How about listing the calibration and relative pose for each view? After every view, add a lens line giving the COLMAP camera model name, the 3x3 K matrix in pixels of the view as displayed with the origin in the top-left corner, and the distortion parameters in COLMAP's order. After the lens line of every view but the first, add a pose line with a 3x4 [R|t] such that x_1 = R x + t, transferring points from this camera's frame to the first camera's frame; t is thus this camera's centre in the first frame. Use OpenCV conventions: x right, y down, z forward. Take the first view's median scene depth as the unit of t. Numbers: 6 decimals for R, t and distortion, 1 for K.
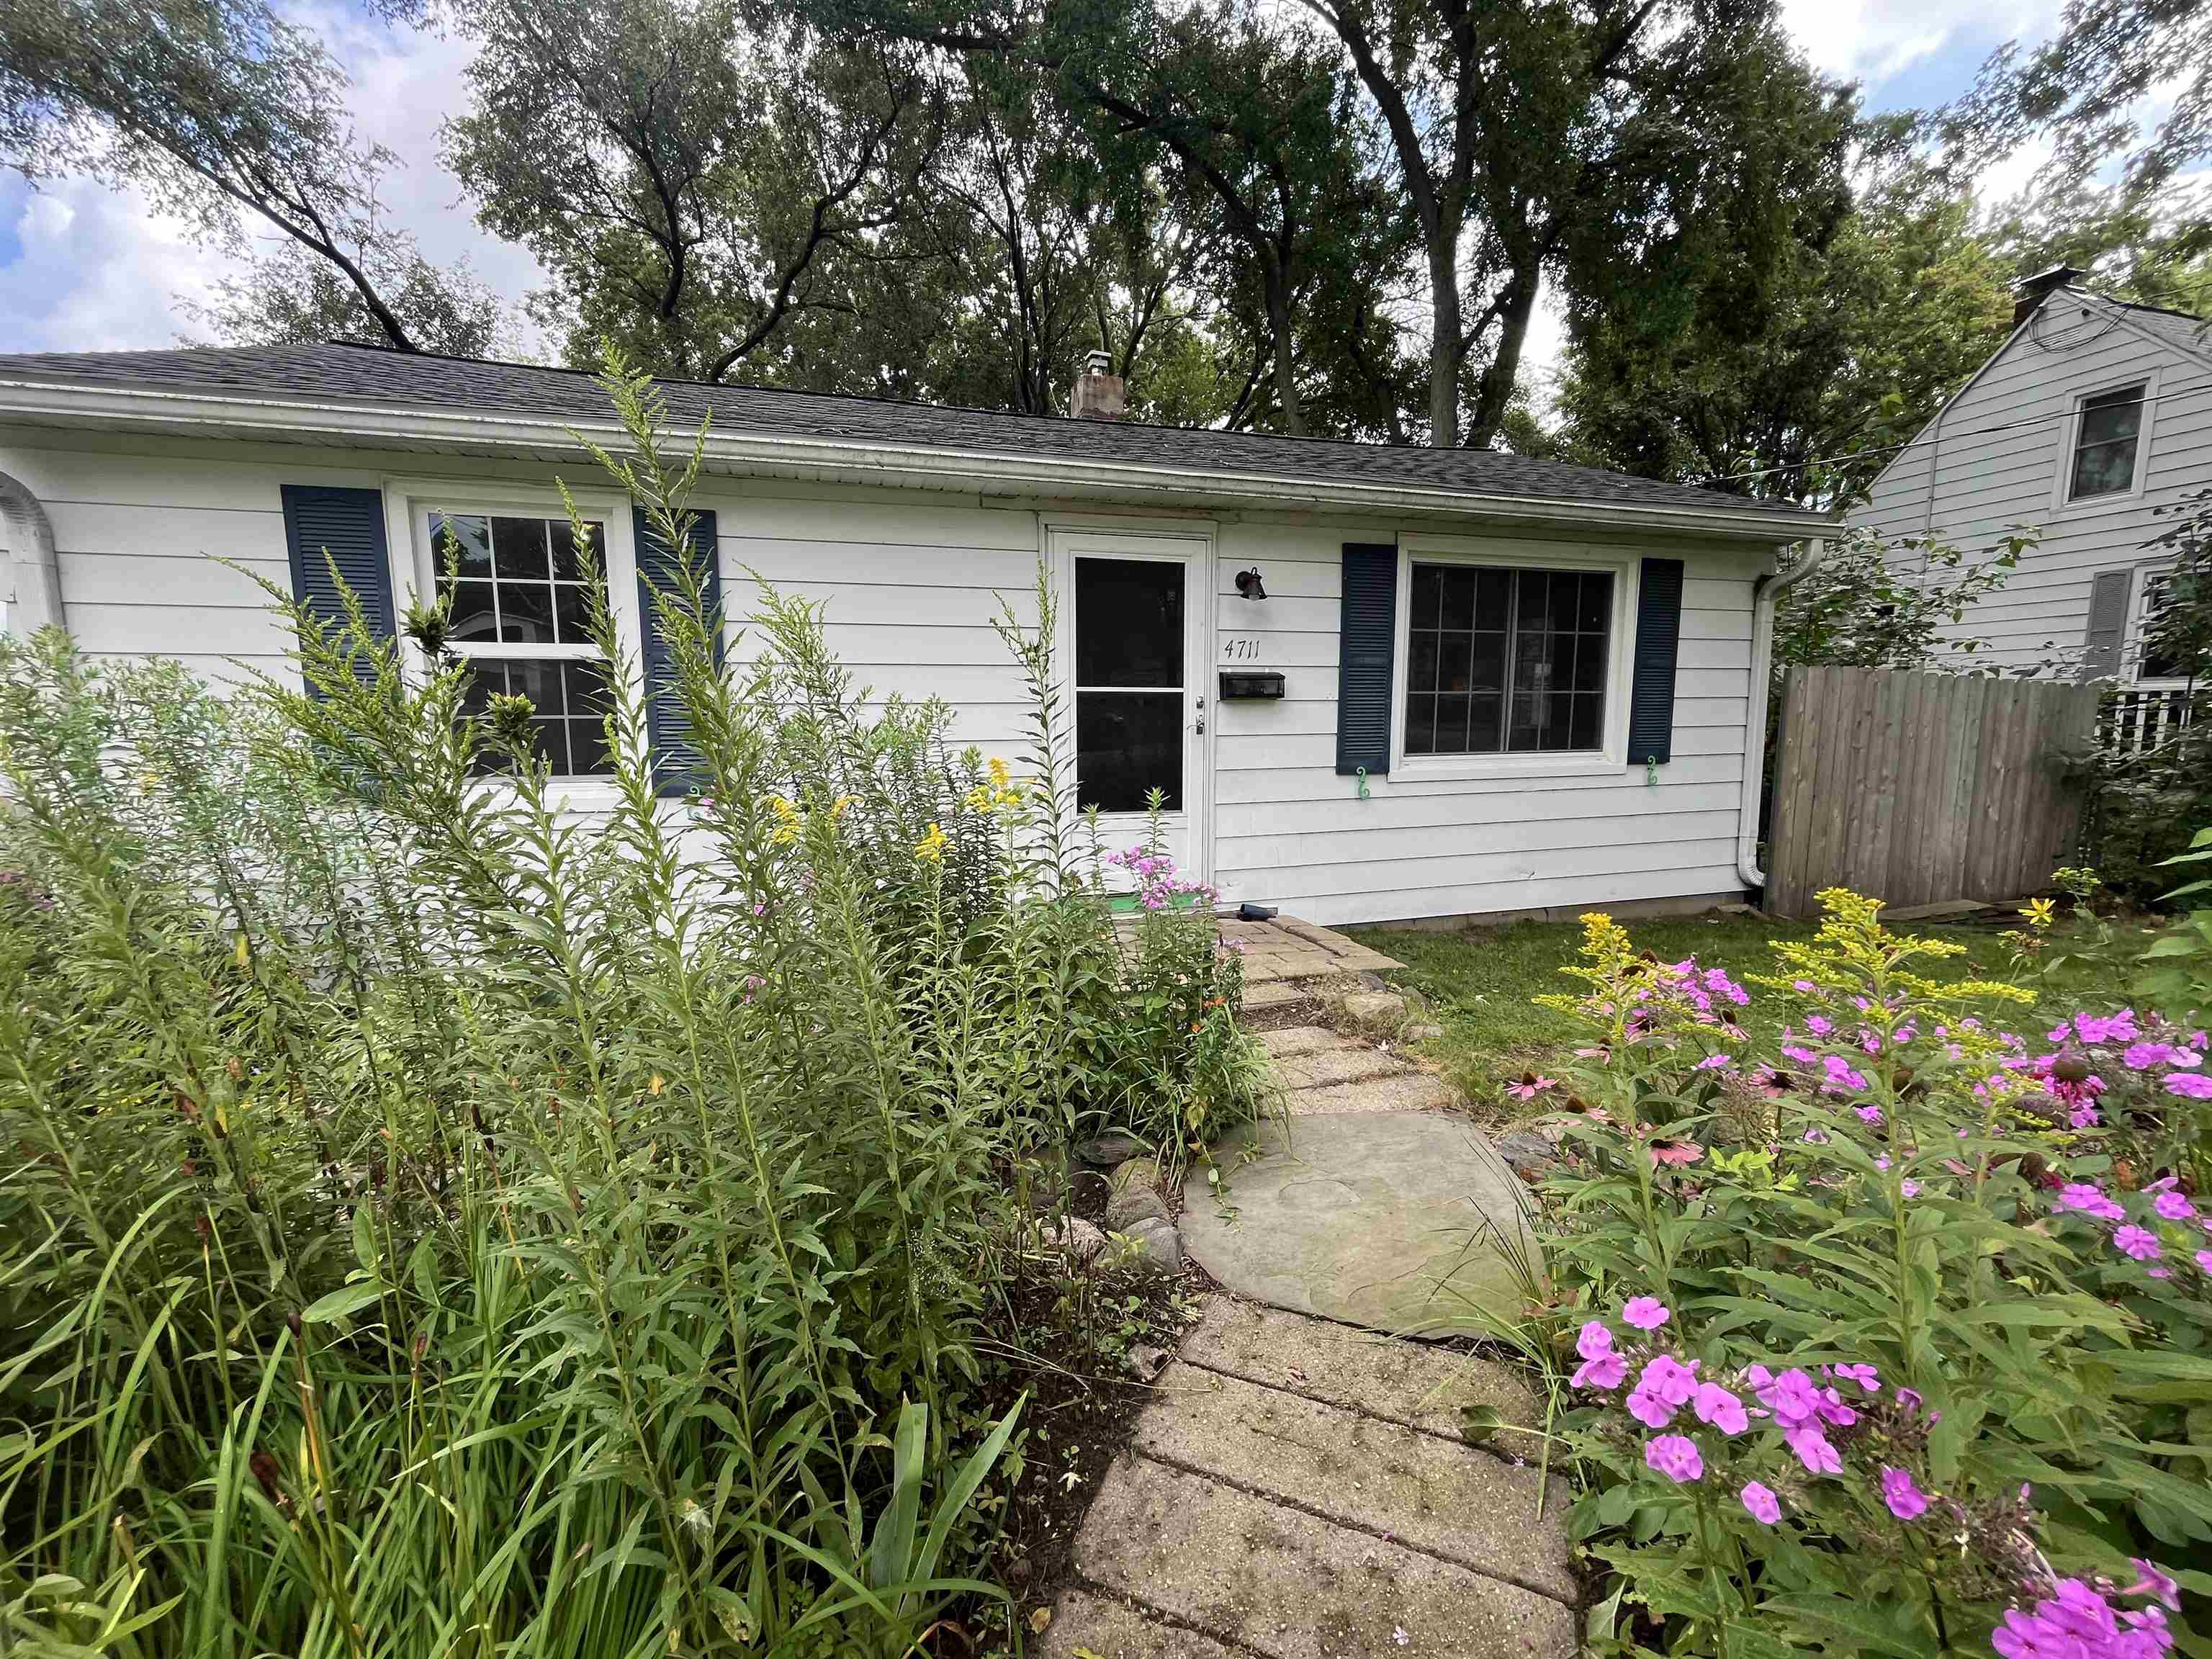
lens RADIAL K [[898.2, 0, 1085.0], [0, 898.2, 840.2], [0, 0, 1]] dist [0.000432, 0.000473]
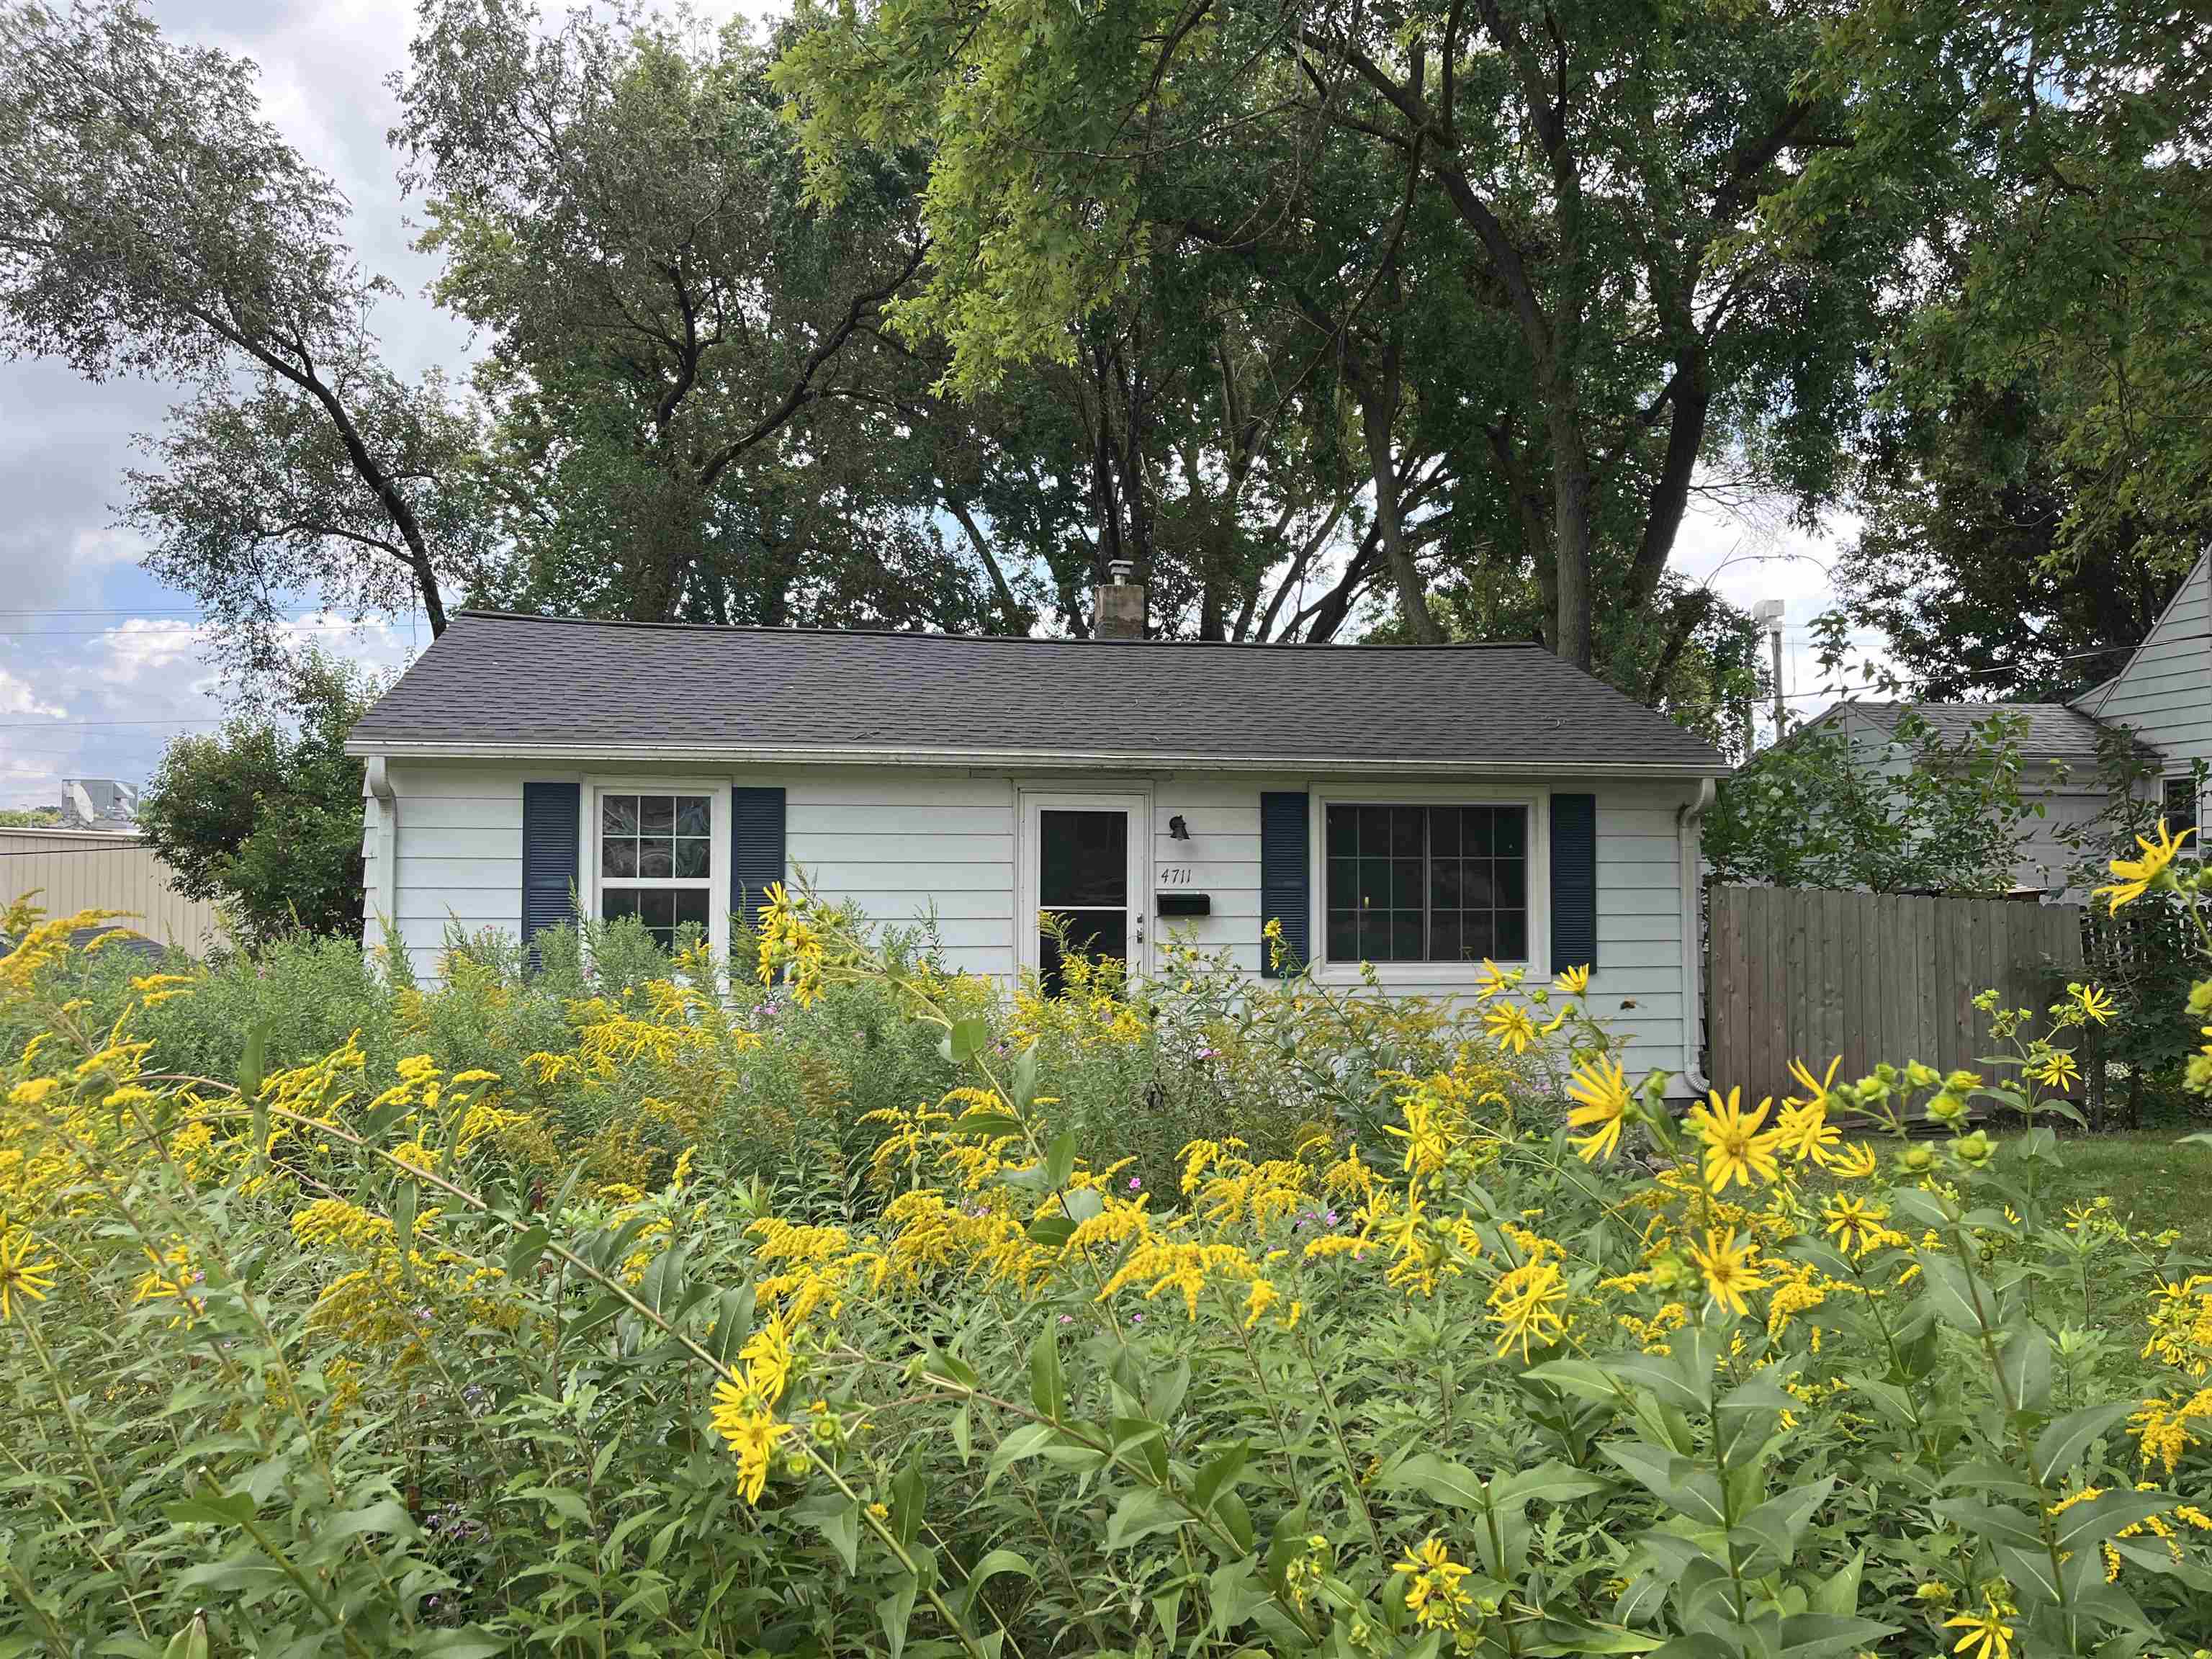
lens RADIAL K [[1697.1, 0, 1119.5], [0, 1697.1, 830.8], [0, 0, 1]] dist [0.080550, -0.028308]
pose [[0.995008, 0.006658, -0.099573, 0.311368], [-0.023091, 0.986055, -0.164810, 0.111472], [0.097087, 0.166287, 0.981286, -1.271124]]
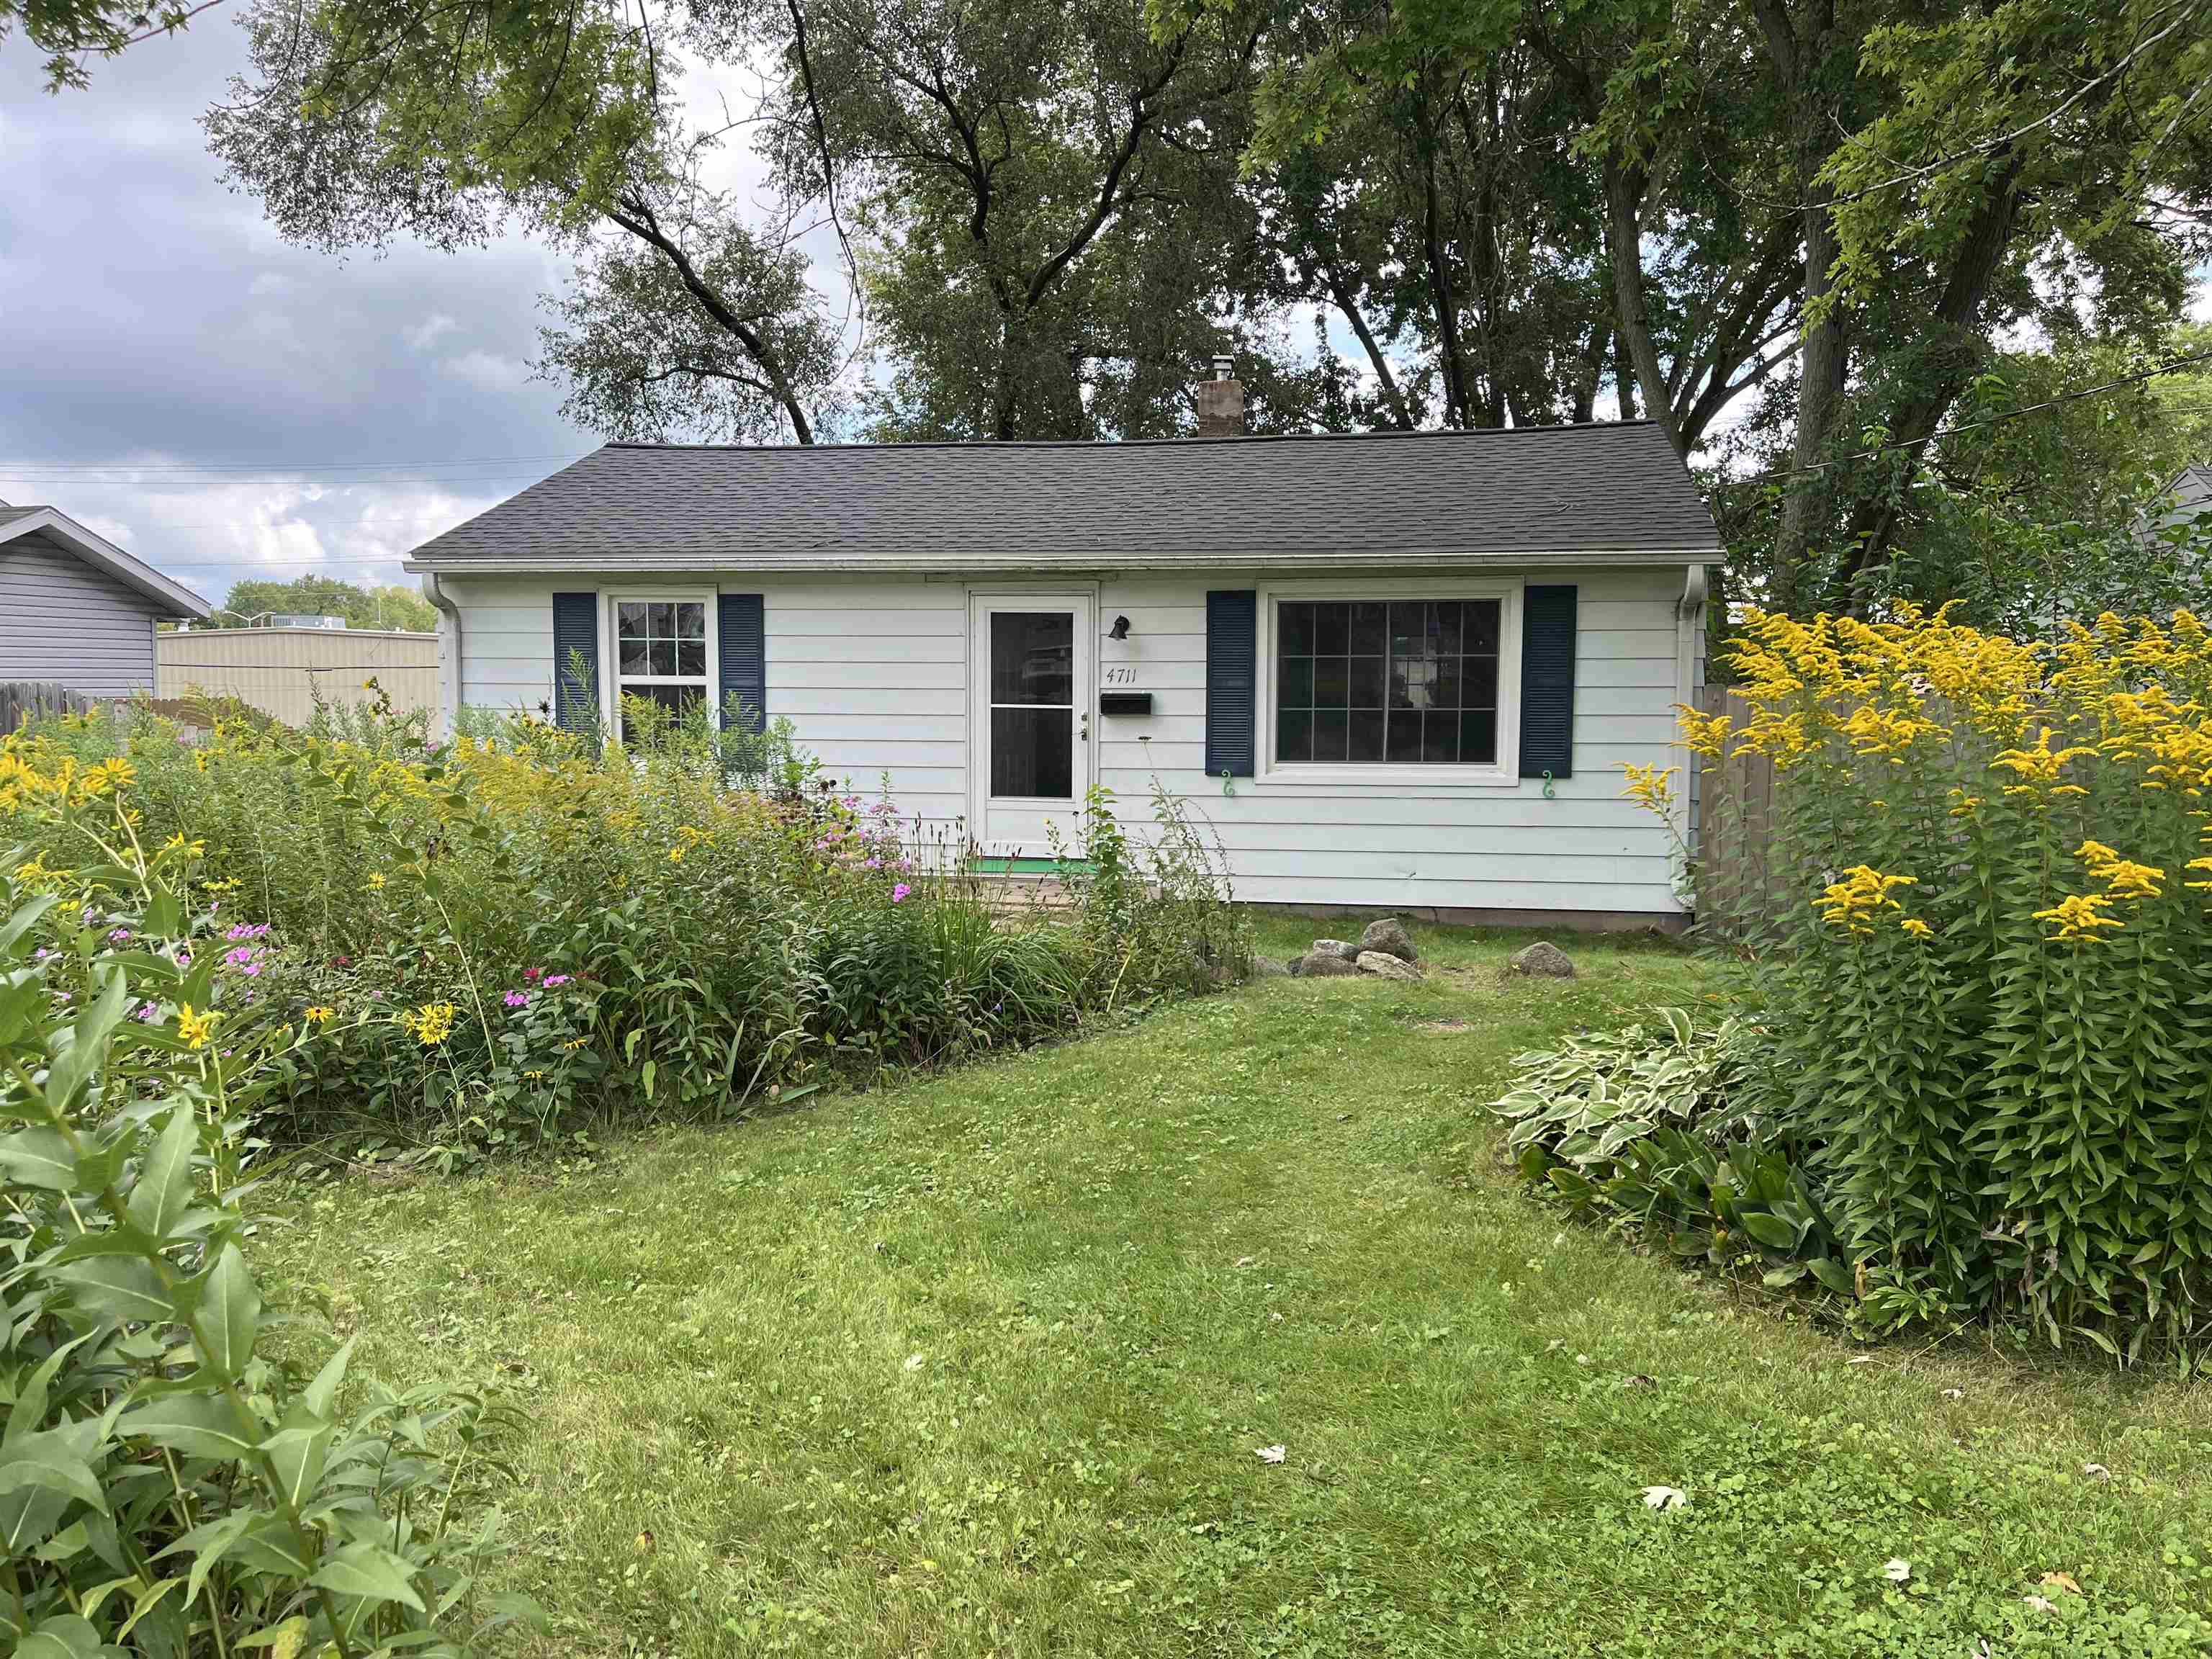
lens RADIAL K [[1697.1, 0, 1100.2], [0, 1697.1, 832.0], [0, 0, 1]] dist [0.080550, -0.028308]
pose [[0.896910, 0.048459, -0.439550, 1.158044], [-0.071449, 0.996798, -0.035900, 0.096759], [0.436402, 0.063605, 0.897501, -1.124879]]
